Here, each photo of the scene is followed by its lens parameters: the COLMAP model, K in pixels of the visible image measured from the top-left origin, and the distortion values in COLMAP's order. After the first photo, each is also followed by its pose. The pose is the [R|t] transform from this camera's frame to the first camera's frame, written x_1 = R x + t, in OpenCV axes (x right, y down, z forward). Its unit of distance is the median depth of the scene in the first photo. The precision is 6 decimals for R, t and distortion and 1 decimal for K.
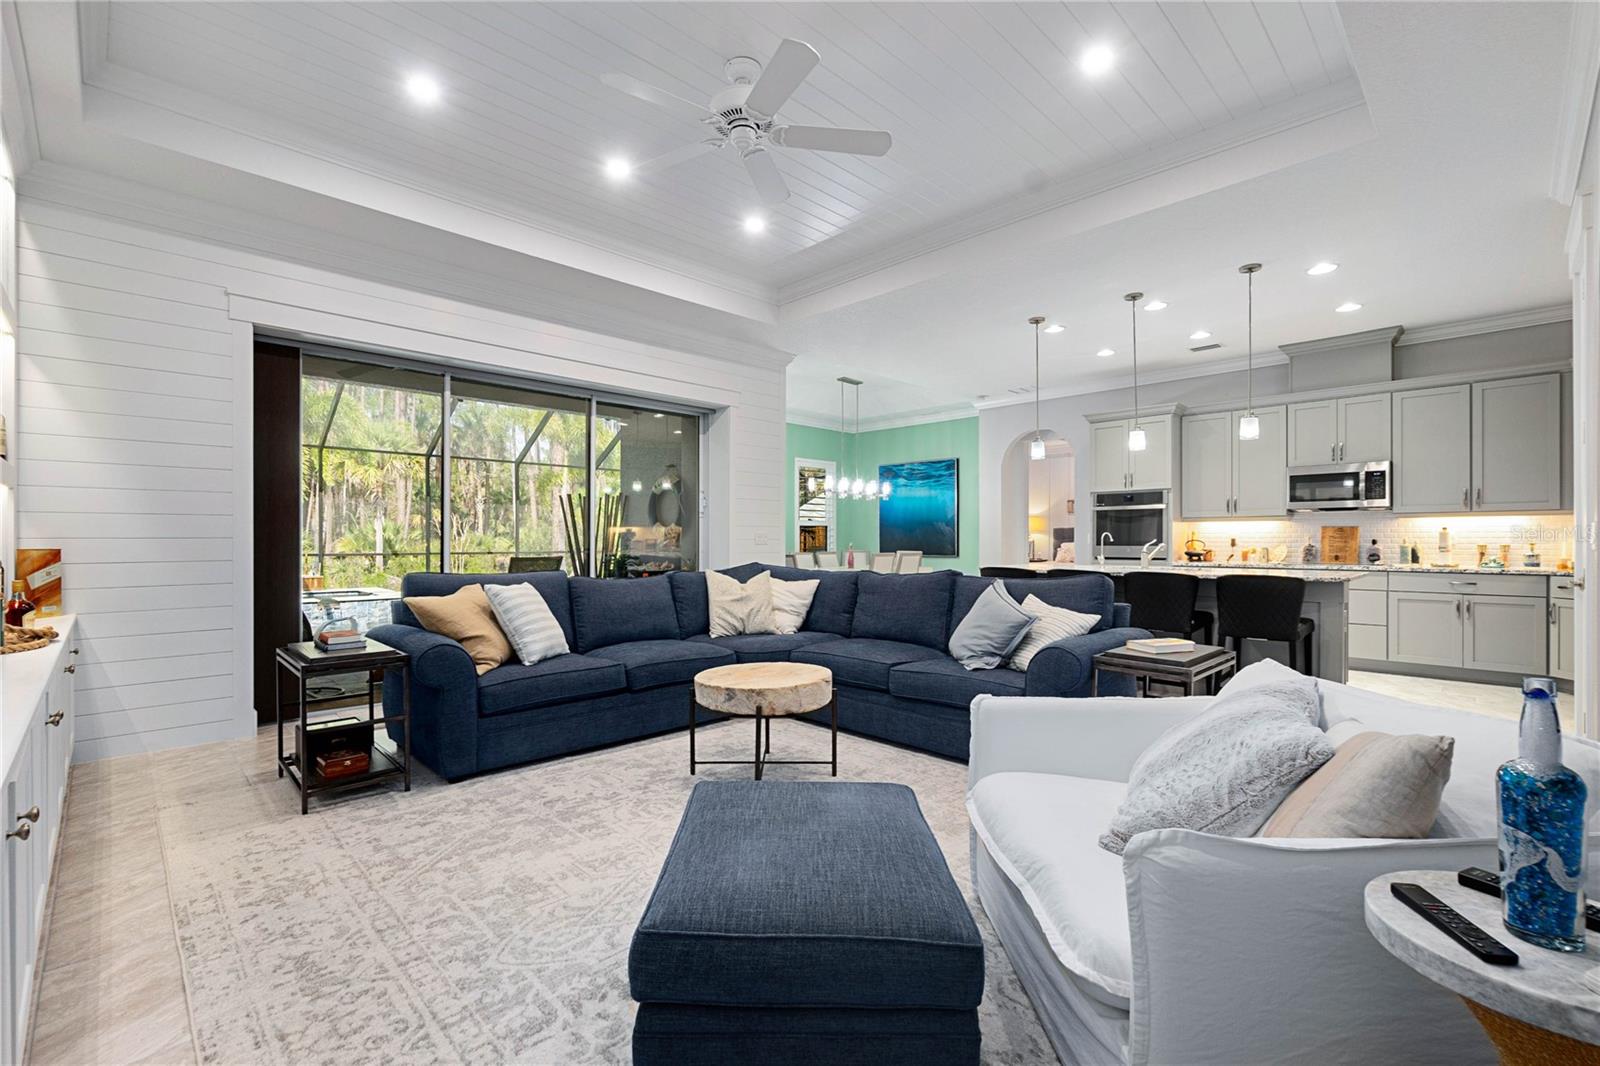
lens RADIAL K [[688.7, 0, 799.9], [0, 688.7, 531.2], [0, 0, 1]] dist [-0.004609, 0.000942]
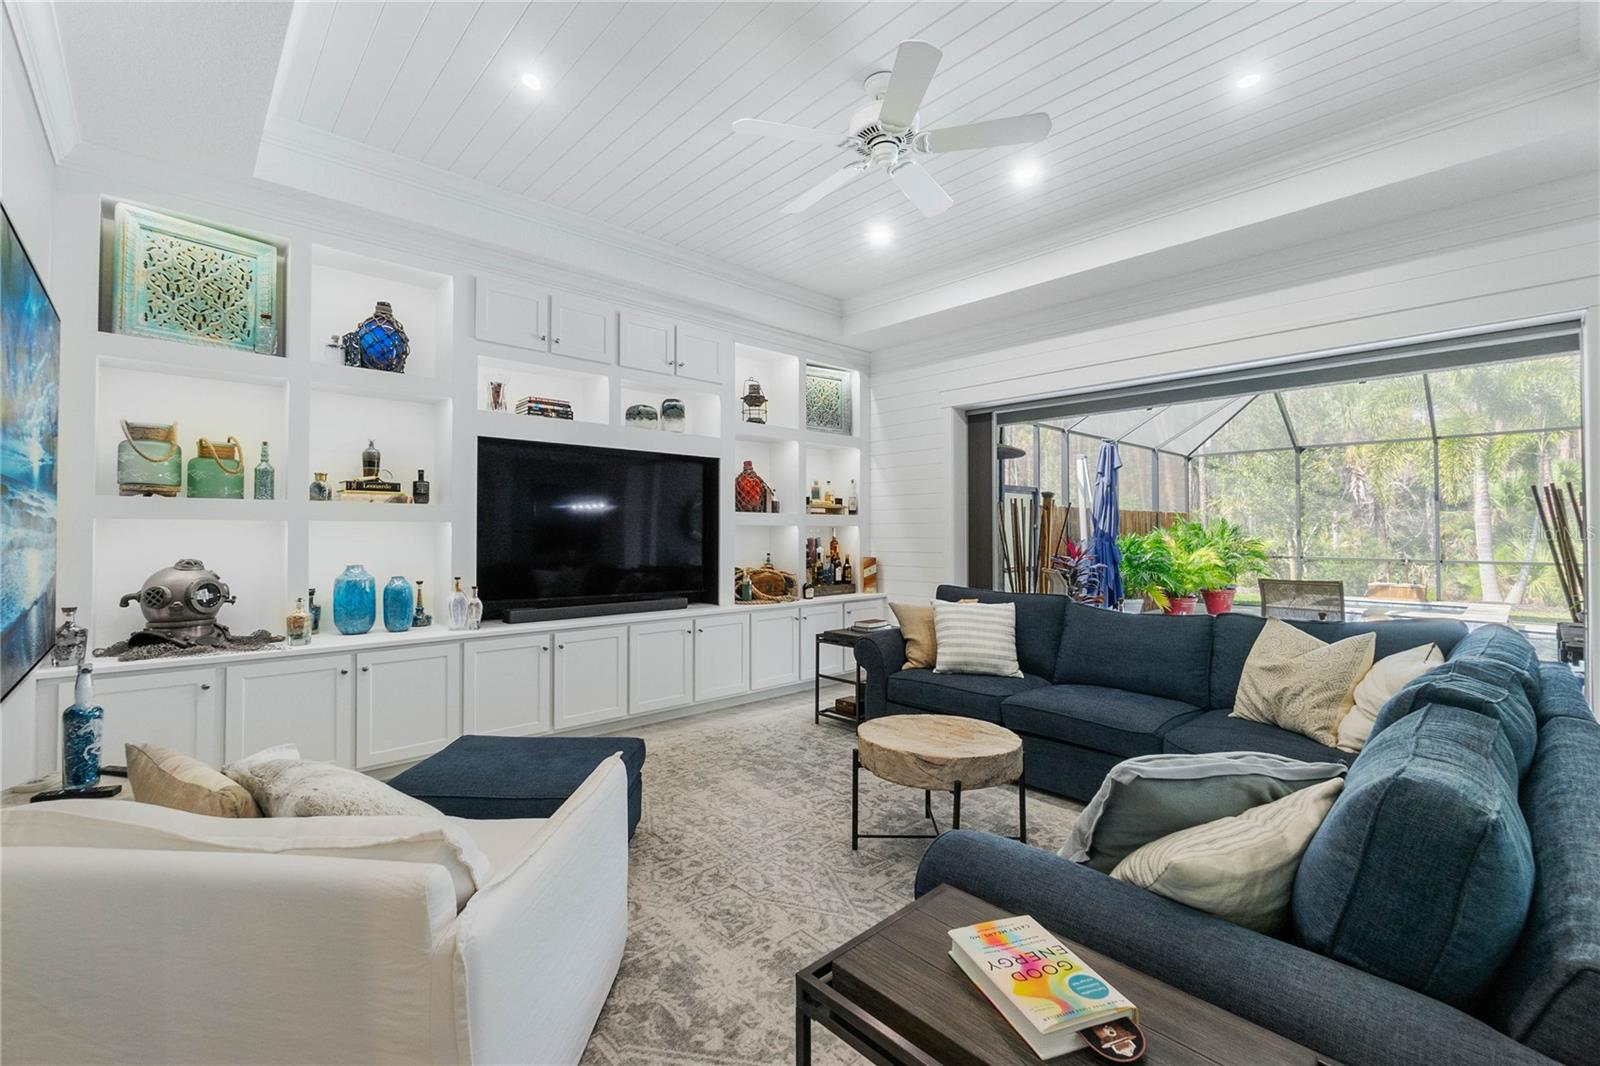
lens RADIAL K [[688.7, 0, 789.3], [0, 688.7, 529.5], [0, 0, 1]] dist [-0.004609, 0.000942]
pose [[-0.037509, -0.005948, -0.999279, 0.913888], [0.011792, 0.999910, -0.006394, -0.046815], [0.999227, -0.012023, -0.037436, 0.961939]]
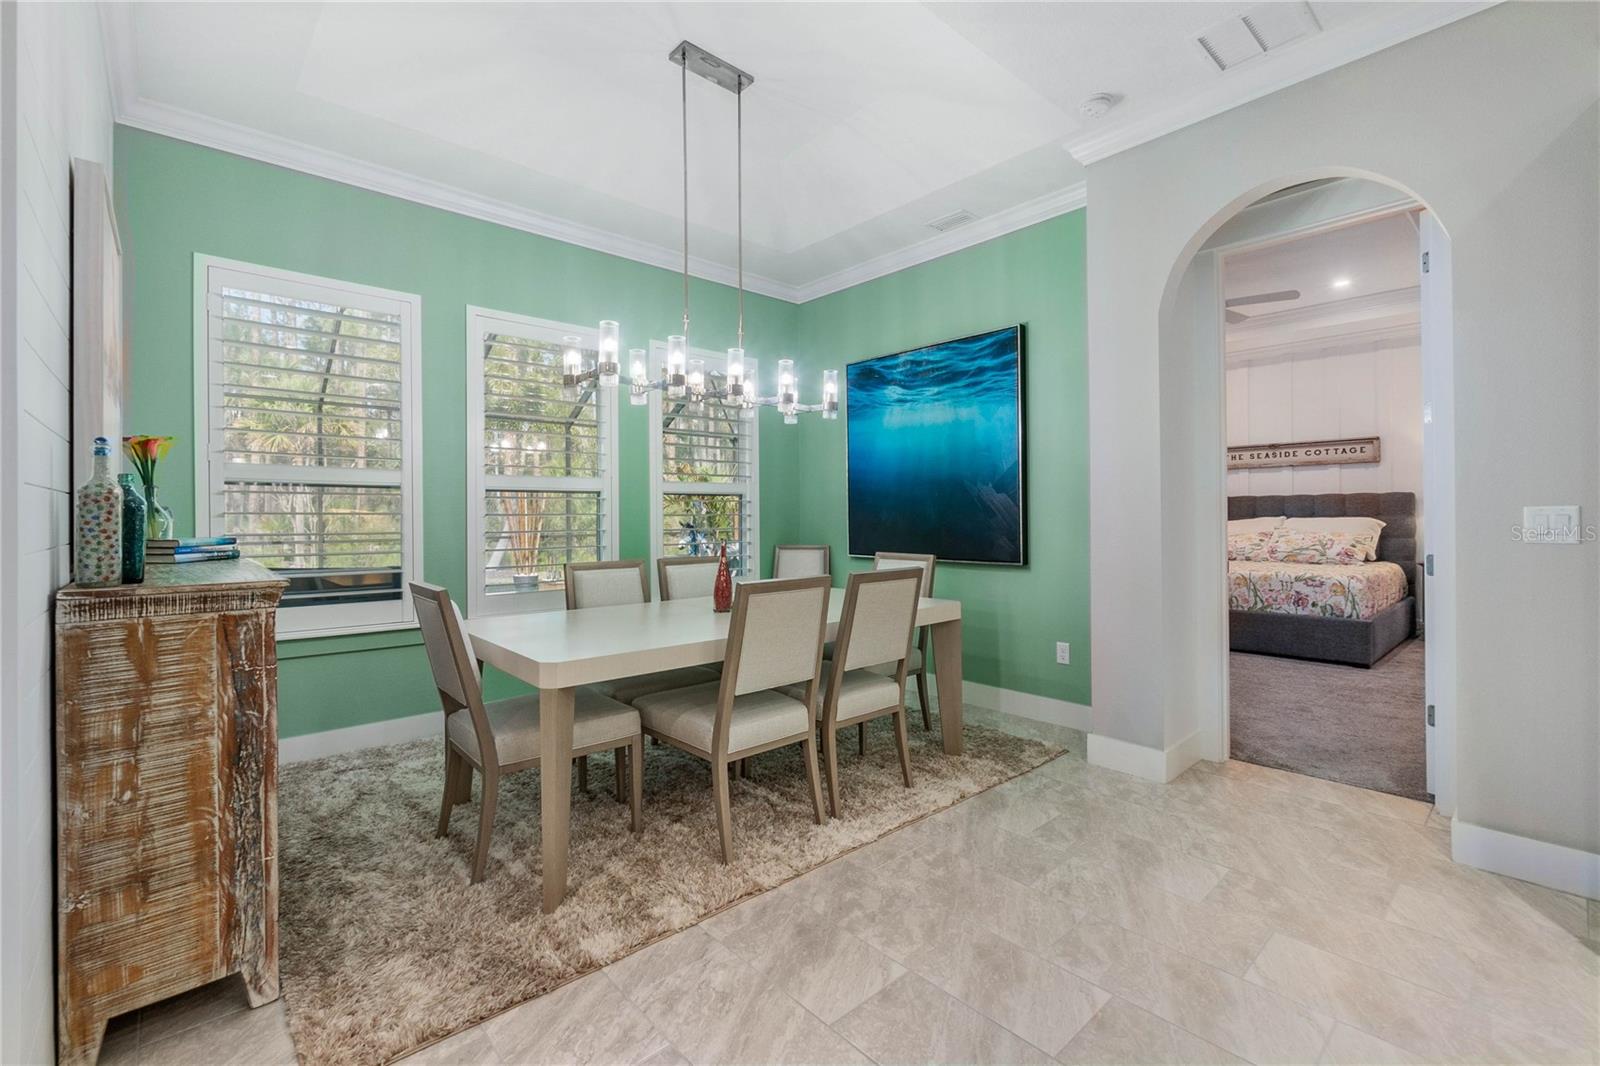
lens RADIAL K [[688.7, 0, 808.9], [0, 688.7, 512.6], [0, 0, 1]] dist [-0.004609, 0.000942]
pose [[0.999442, -0.005577, -0.032929, 0.398633], [0.005827, 0.999955, 0.007480, 0.008242], [0.032885, -0.007668, 0.999430, 2.039471]]
